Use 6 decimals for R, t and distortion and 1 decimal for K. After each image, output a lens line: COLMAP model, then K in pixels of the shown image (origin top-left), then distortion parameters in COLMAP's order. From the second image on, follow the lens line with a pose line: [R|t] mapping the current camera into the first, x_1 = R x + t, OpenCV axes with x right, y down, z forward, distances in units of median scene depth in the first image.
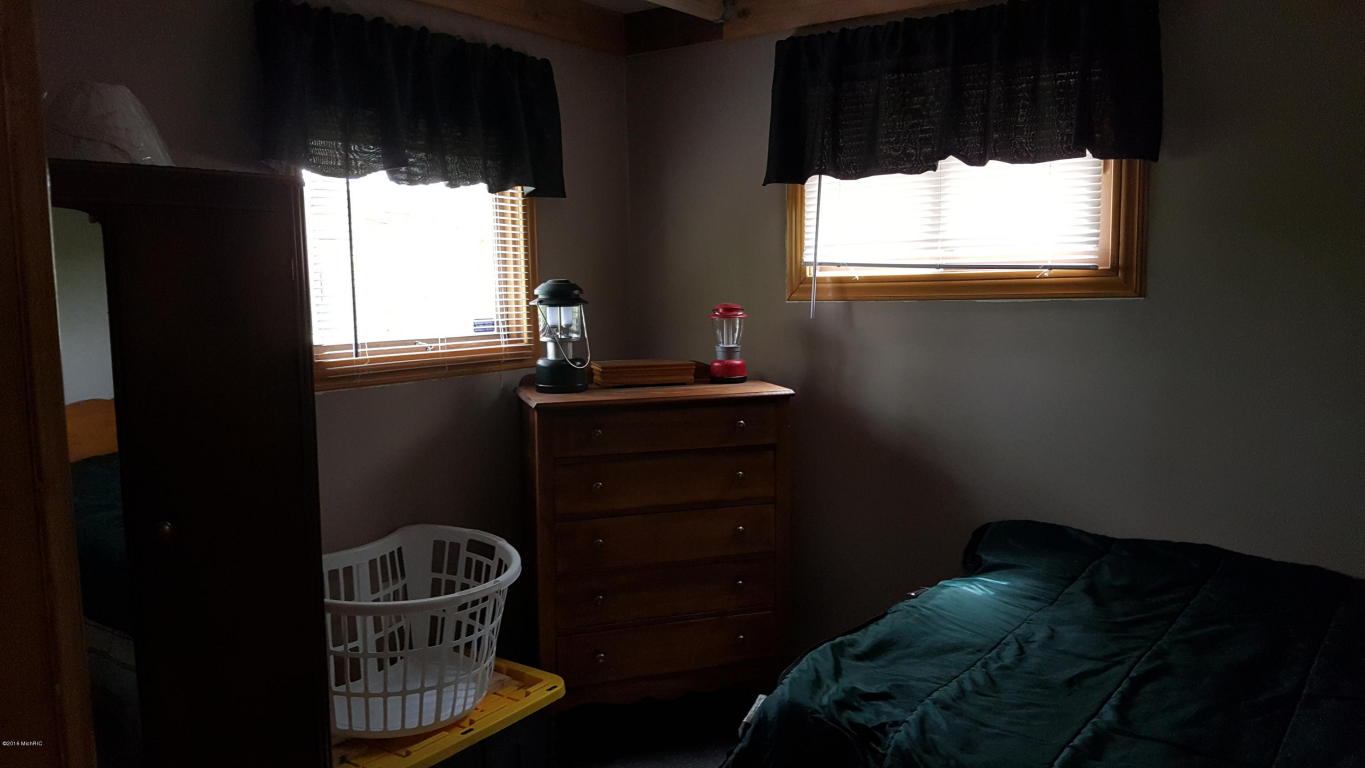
lens RADIAL K [[1070.1, 0, 682.5], [0, 1070.1, 384.0], [0, 0, 1]] dist [0.001051, -0.044110]
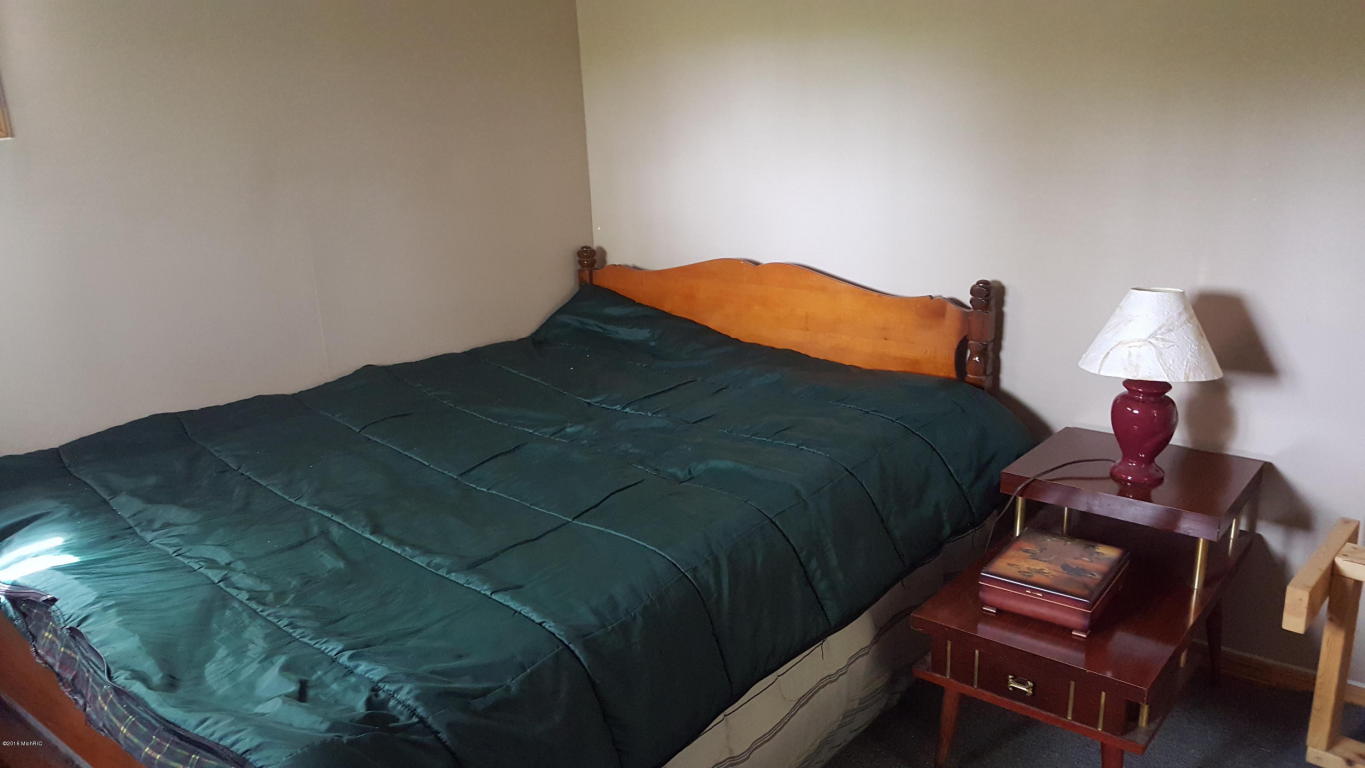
lens RADIAL K [[1070.1, 0, 682.5], [0, 1070.1, 384.0], [0, 0, 1]] dist [0.001051, -0.044110]
pose [[0.052130, -0.289560, 0.955739, -0.400476], [0.153774, 0.947954, 0.278814, -0.063219], [-0.986730, 0.132433, 0.093944, 0.587659]]
